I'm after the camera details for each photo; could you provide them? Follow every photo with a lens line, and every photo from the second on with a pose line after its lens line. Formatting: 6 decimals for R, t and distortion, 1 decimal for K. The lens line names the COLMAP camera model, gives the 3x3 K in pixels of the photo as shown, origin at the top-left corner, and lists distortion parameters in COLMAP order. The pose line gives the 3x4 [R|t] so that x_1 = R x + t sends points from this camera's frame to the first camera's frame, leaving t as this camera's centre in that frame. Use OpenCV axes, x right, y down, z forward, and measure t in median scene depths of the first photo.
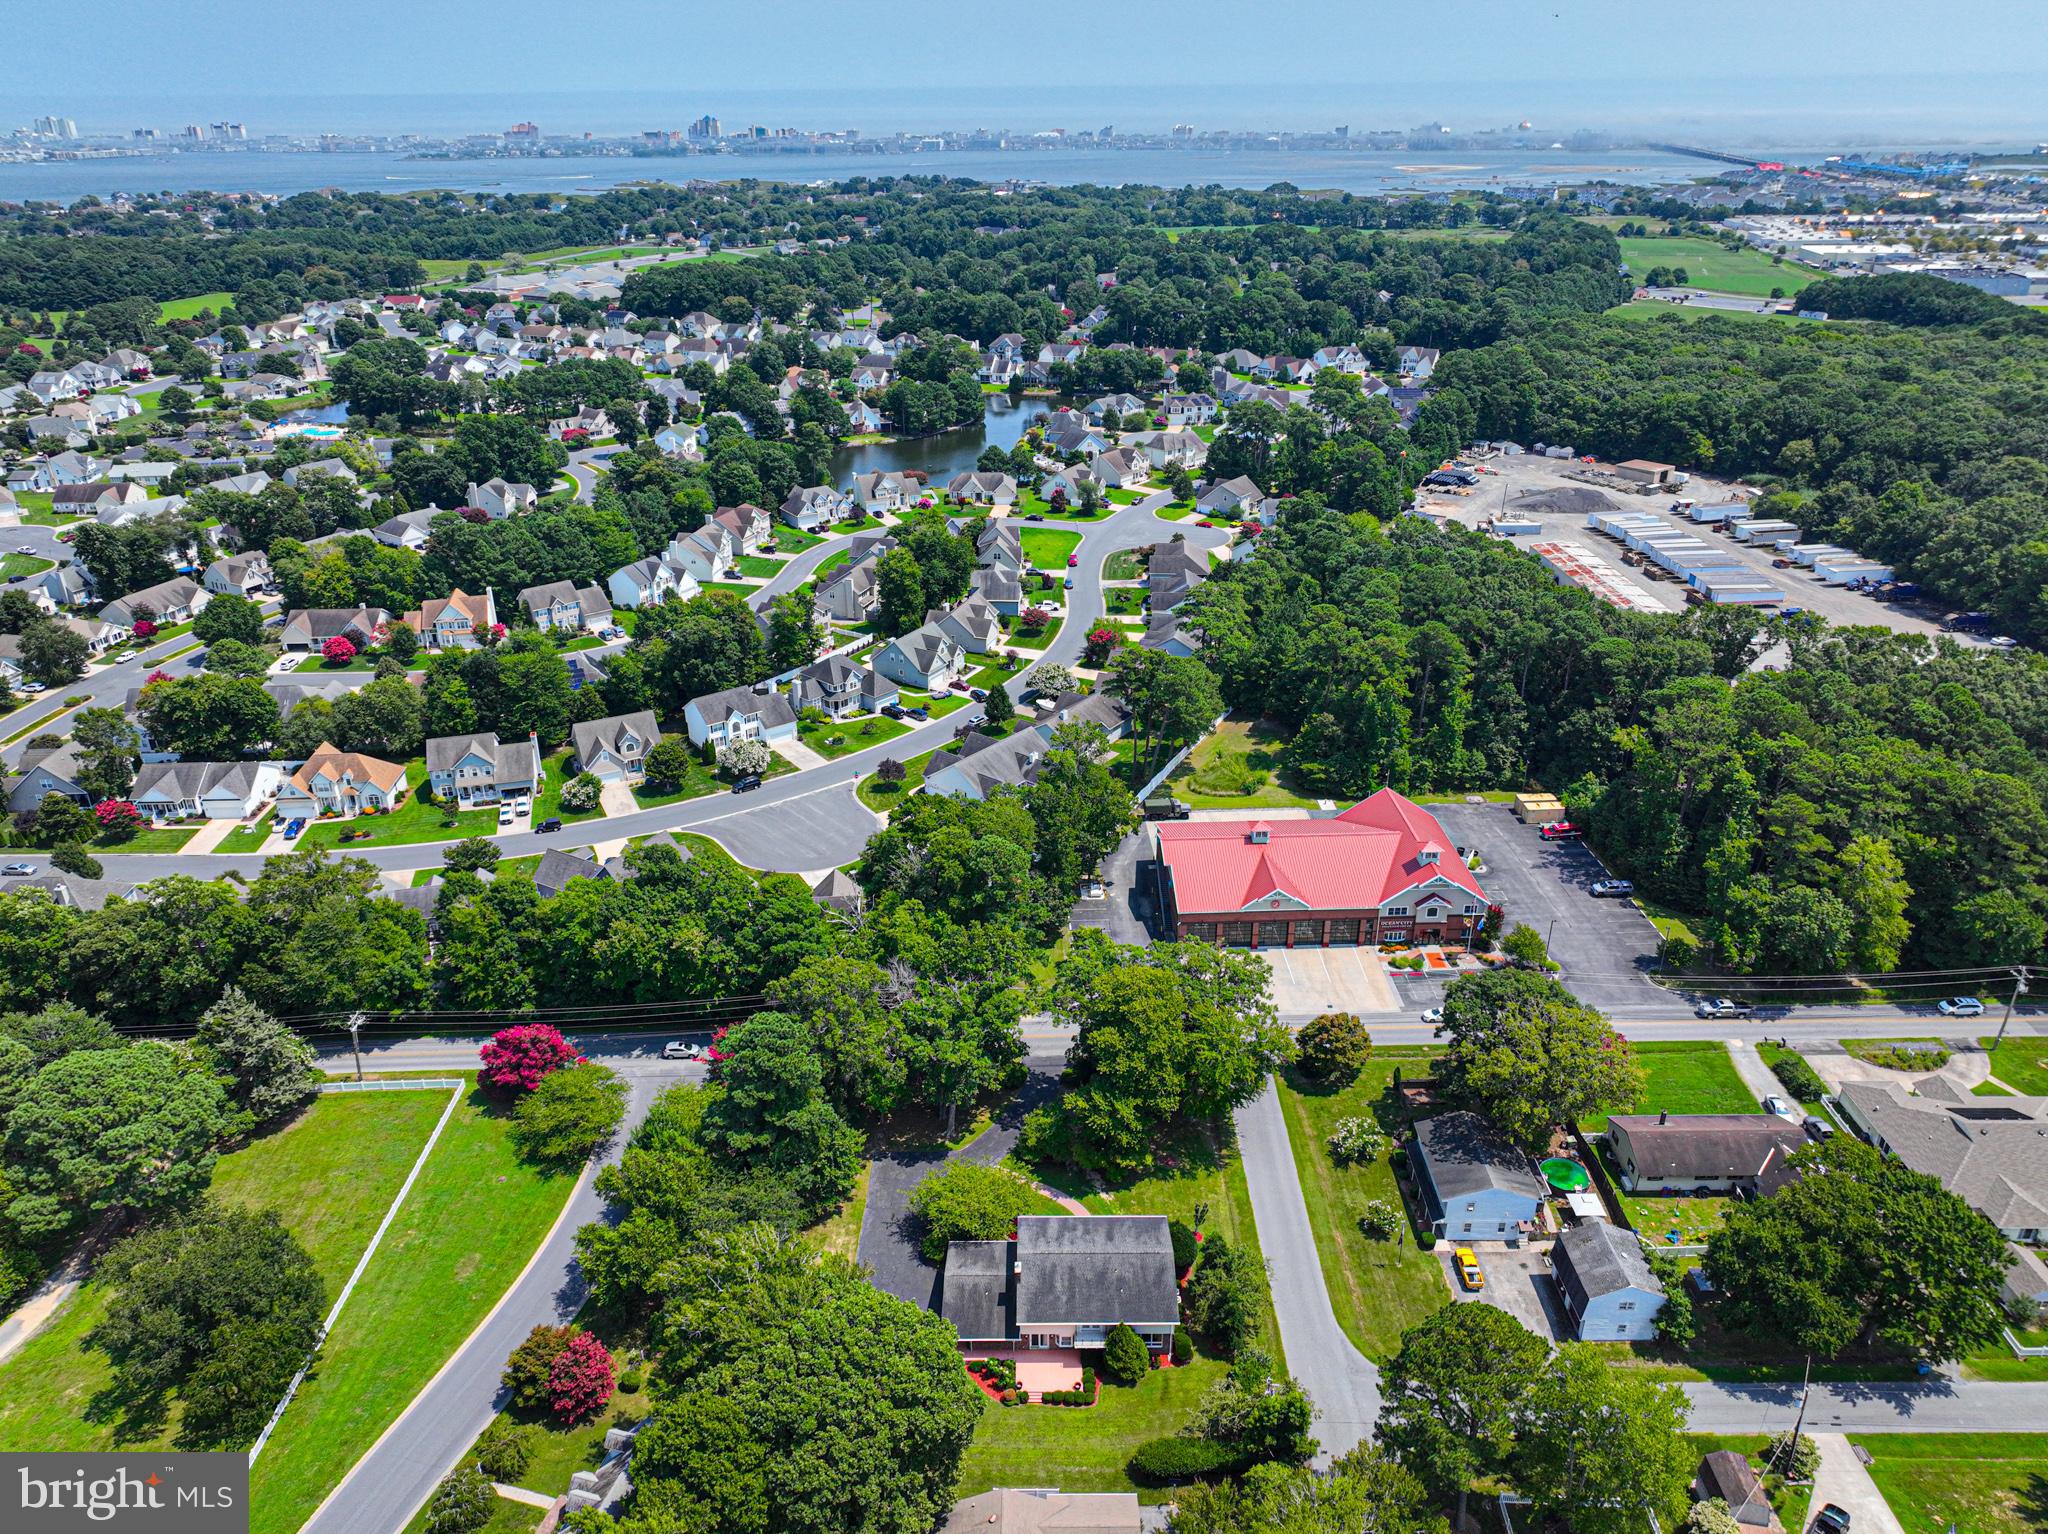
lens RADIAL K [[1426.8, 0, 1016.3], [0, 1426.8, 766.9], [0, 0, 1]] dist [0.006940, 0.008523]
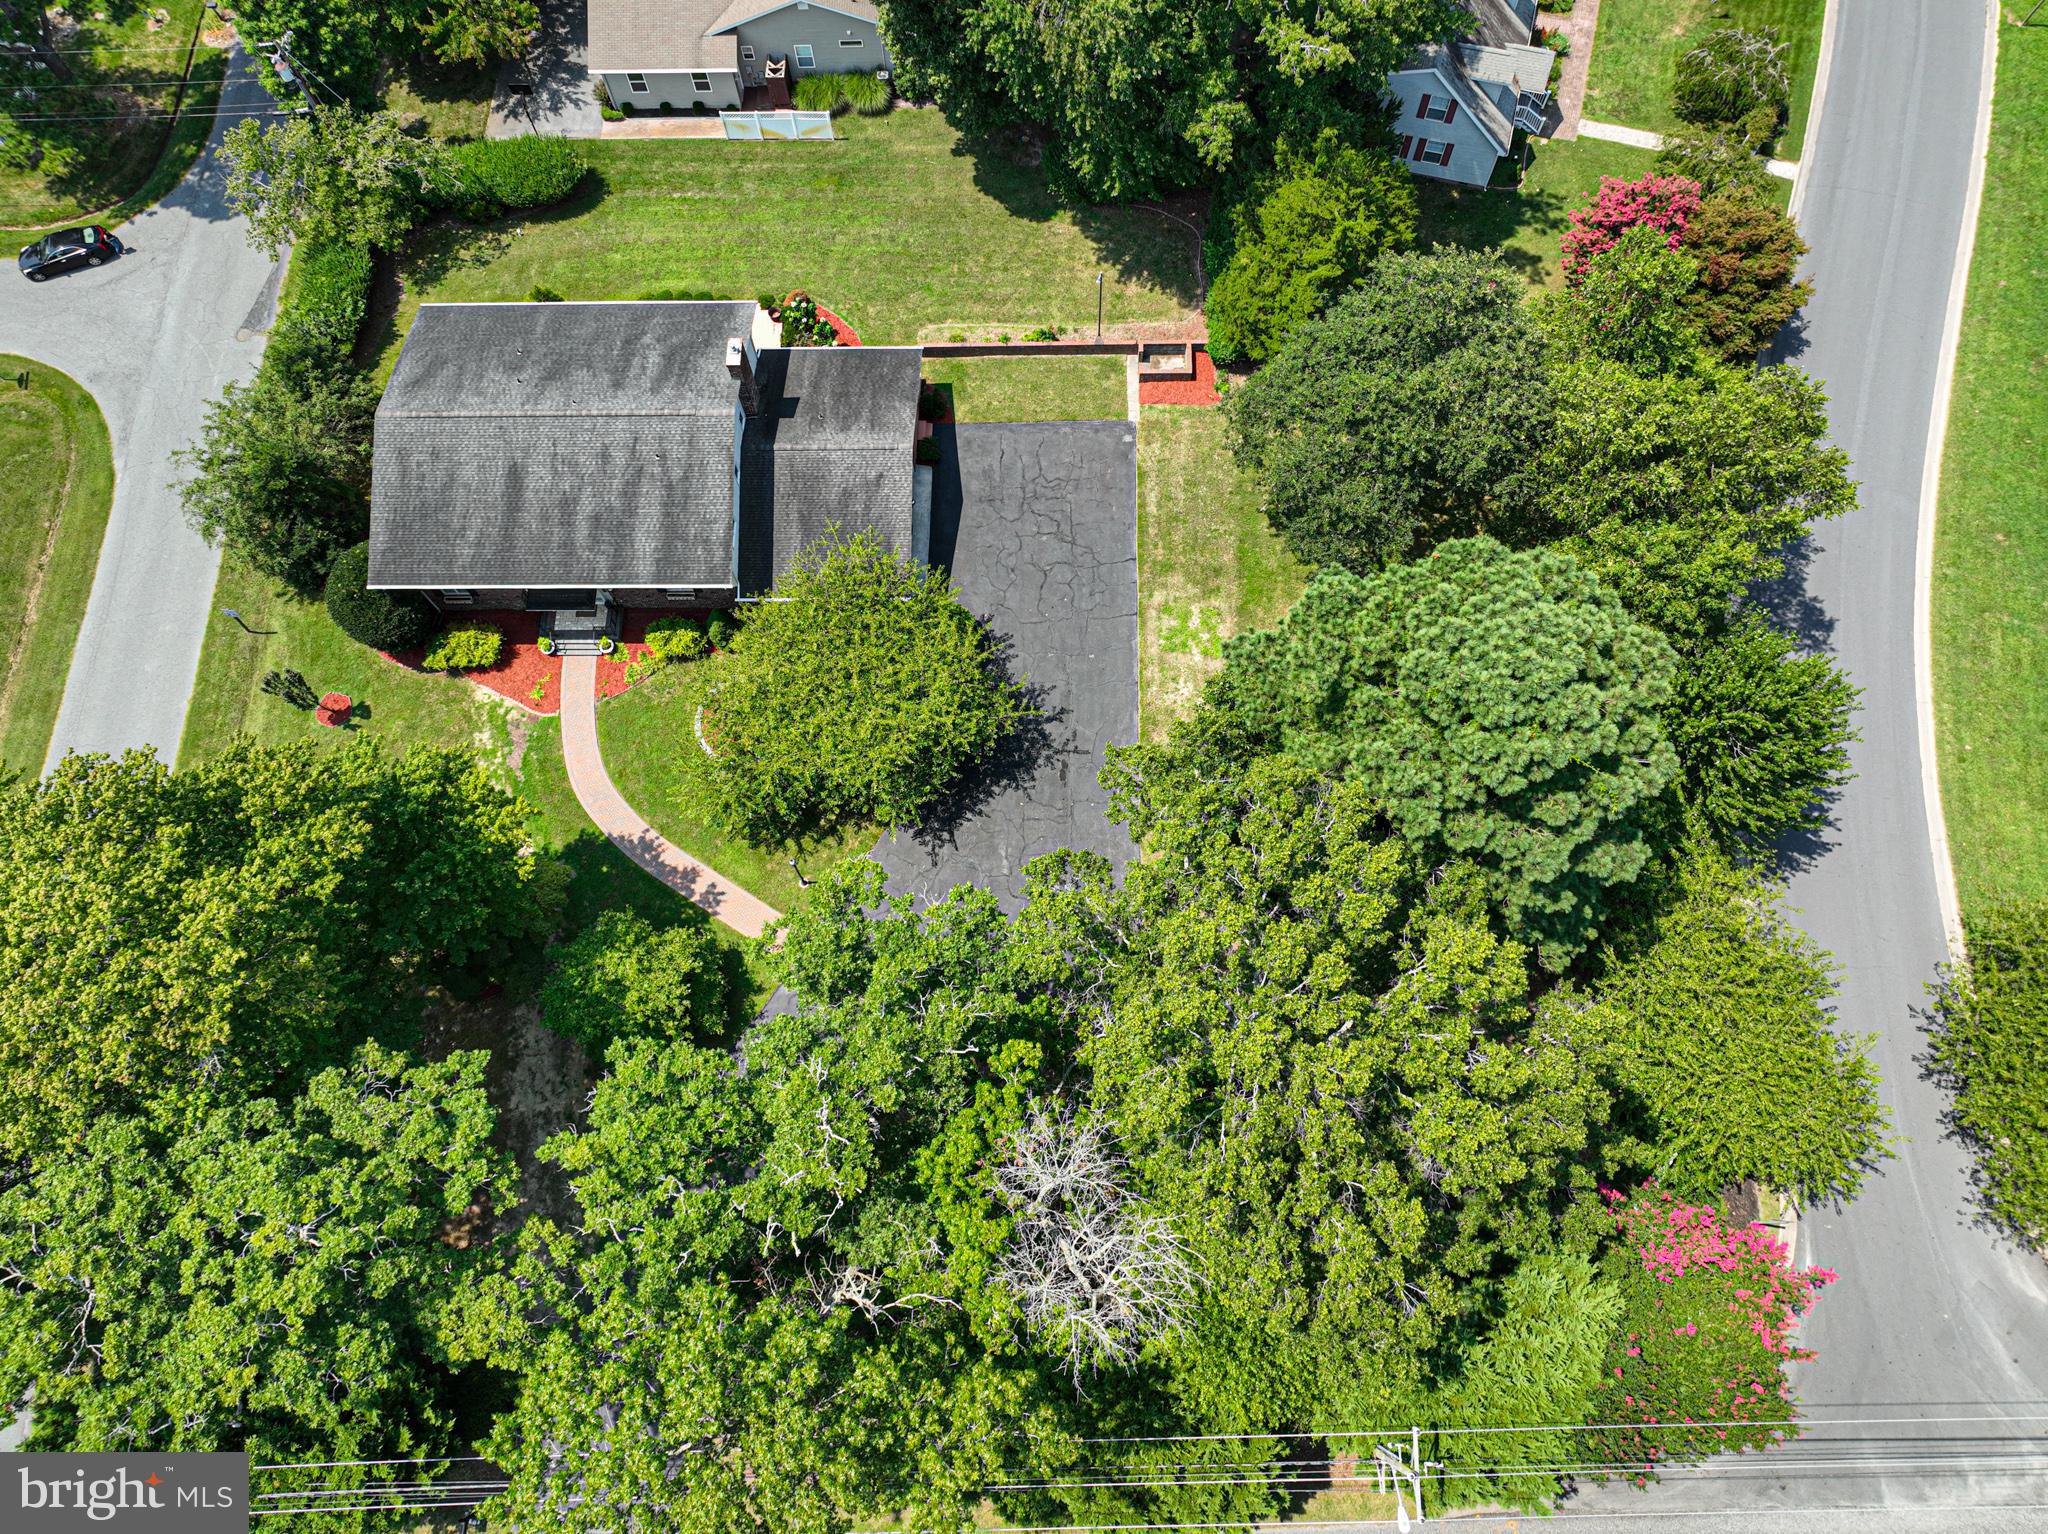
lens RADIAL K [[1454.7, 0, 1022.0], [0, 1454.7, 682.7], [0, 0, 1]] dist [0.004547, 0.000653]
pose [[-0.999099, 0.018376, 0.038264, -0.057664], [0.037075, -0.061174, 0.997438, -0.055030], [0.020670, 0.997958, 0.060438, 0.605035]]
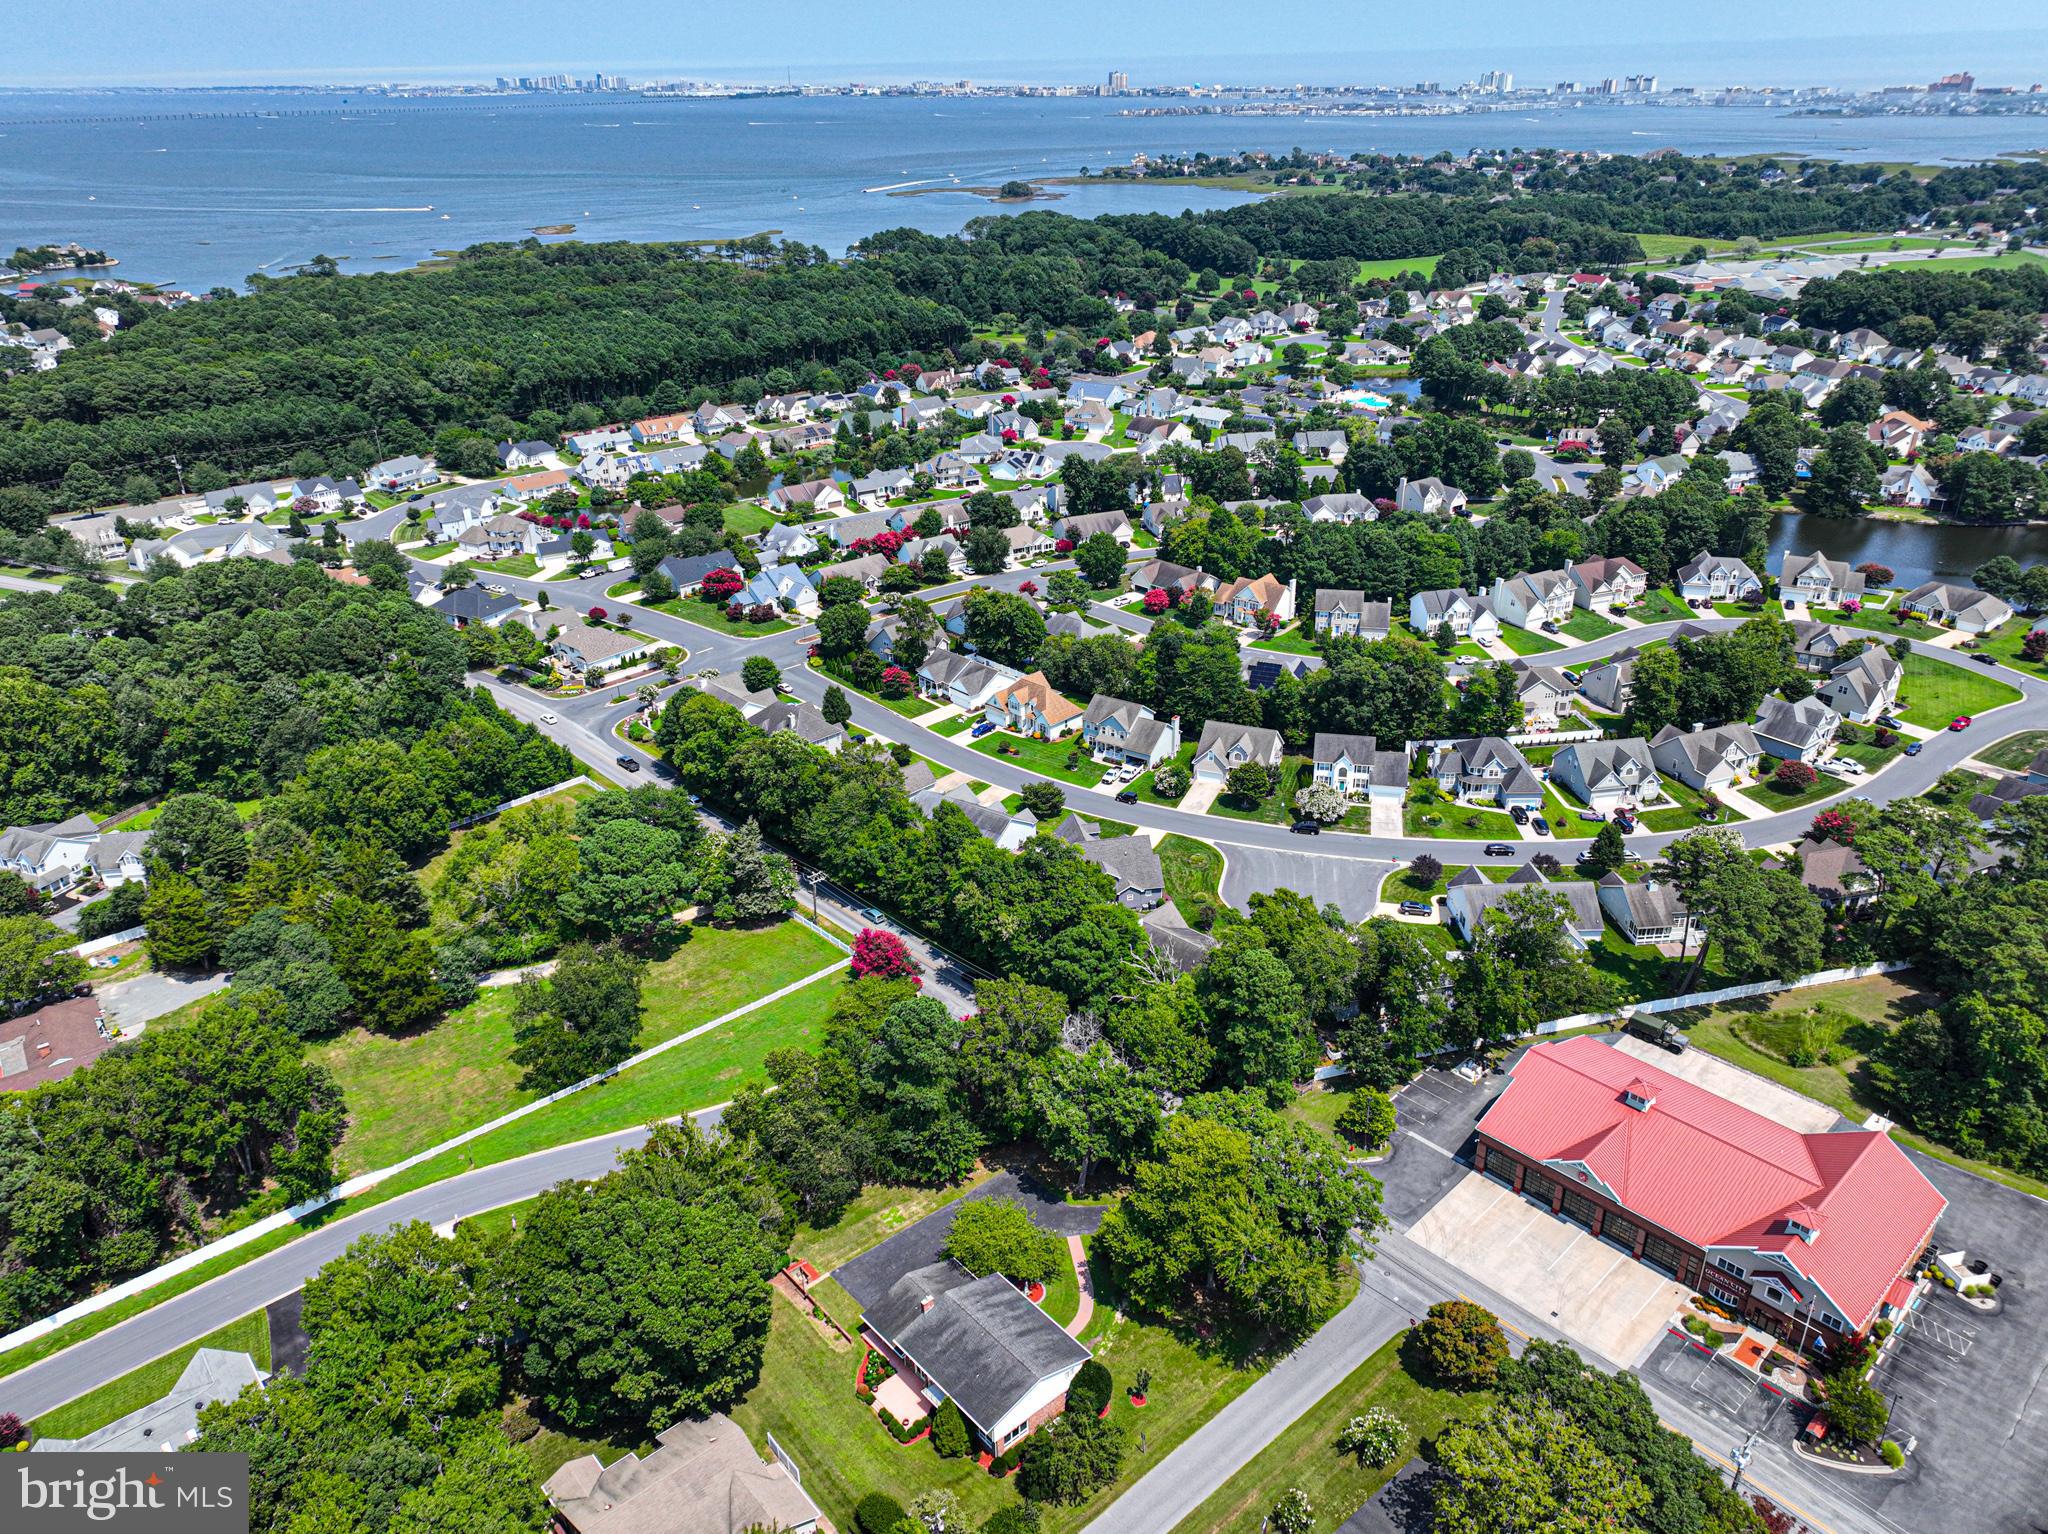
lens RADIAL K [[1452.0, 0, 1024.0], [0, 1452.0, 767.0], [0, 0, 1]] dist [0.001858, 0.008643]
pose [[0.659721, 0.327868, -0.676219, 0.376504], [-0.310861, 0.938279, 0.151652, -0.126716], [0.684203, 0.110162, 0.720923, 0.113950]]
